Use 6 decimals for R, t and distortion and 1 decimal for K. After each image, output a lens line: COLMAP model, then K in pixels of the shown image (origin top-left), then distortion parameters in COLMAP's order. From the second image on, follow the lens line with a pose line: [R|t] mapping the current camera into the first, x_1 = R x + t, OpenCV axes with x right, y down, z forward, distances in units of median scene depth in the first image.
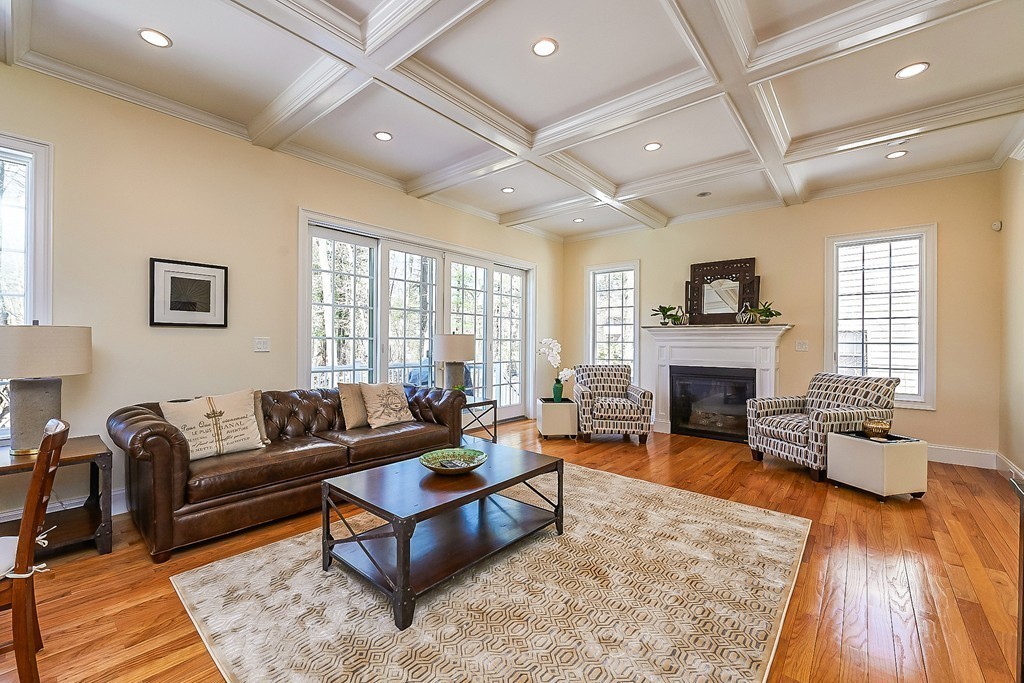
lens RADIAL K [[419.0, 0, 514.0], [0, 419.0, 342.4], [0, 0, 1]] dist [0.001112, 0.000184]
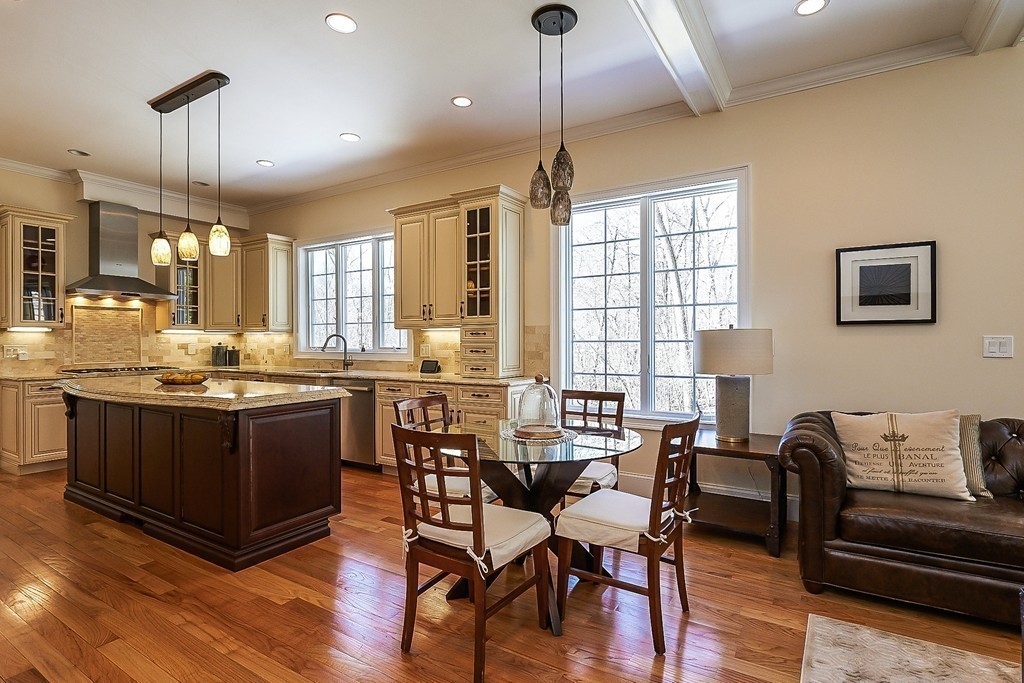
lens RADIAL K [[493.8, 0, 515.1], [0, 493.8, 341.5], [0, 0, 1]] dist [-0.002293, -0.001001]
pose [[0.150310, -0.007443, -0.988611, 0.079198], [0.002218, 0.999972, -0.007191, 0.001418], [0.988636, -0.001112, 0.150322, 0.186864]]
